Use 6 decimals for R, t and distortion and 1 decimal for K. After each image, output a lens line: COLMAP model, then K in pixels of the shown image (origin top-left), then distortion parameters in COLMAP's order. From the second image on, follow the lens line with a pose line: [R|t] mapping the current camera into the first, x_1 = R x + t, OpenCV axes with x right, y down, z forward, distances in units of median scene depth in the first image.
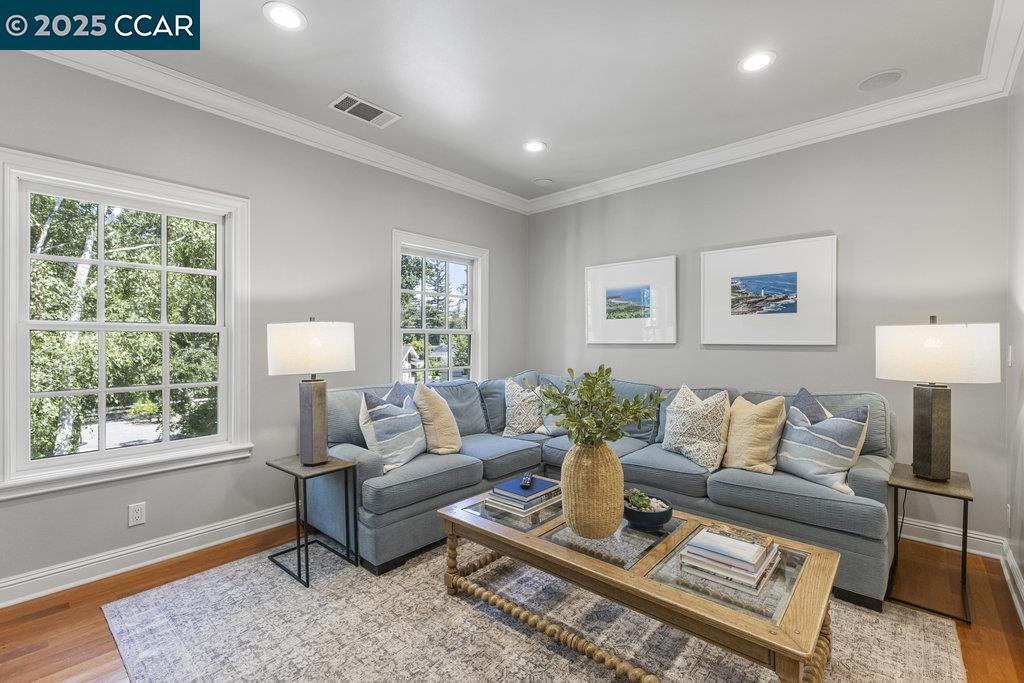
lens RADIAL K [[453.1, 0, 512.4], [0, 453.1, 339.1], [0, 0, 1]] dist [0.012327, -0.000272]
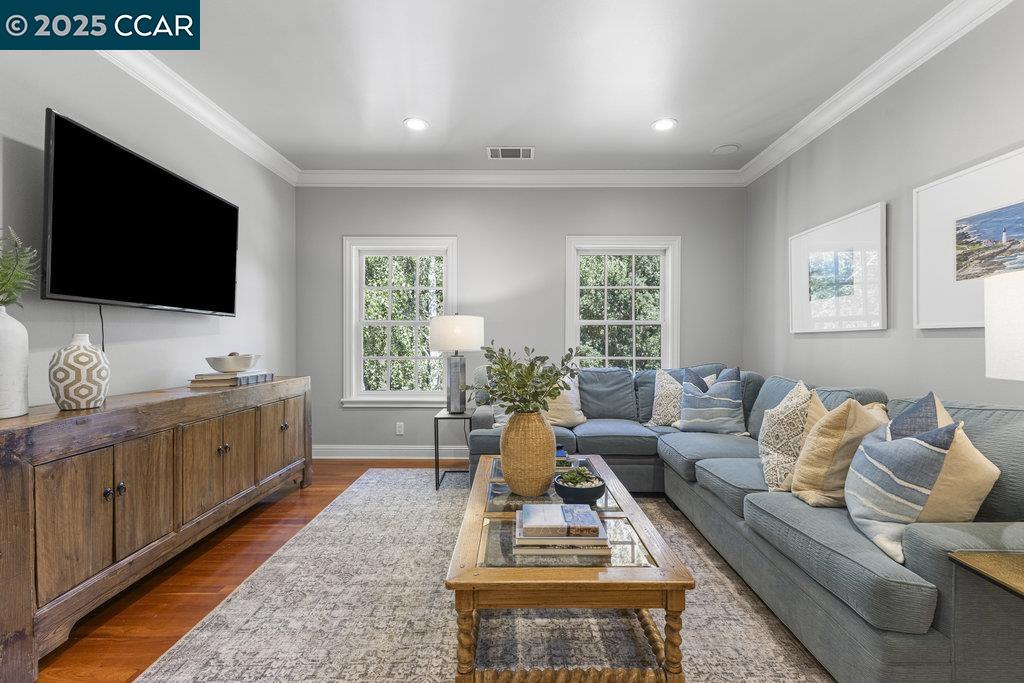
lens RADIAL K [[453.1, 0, 510.9], [0, 453.1, 340.9], [0, 0, 1]] dist [0.012327, -0.000272]
pose [[0.652731, 0.001948, -0.757588, 0.578116], [-0.001581, 0.999998, 0.001209, 0.030169], [0.757588, 0.000409, 0.652732, 0.134563]]
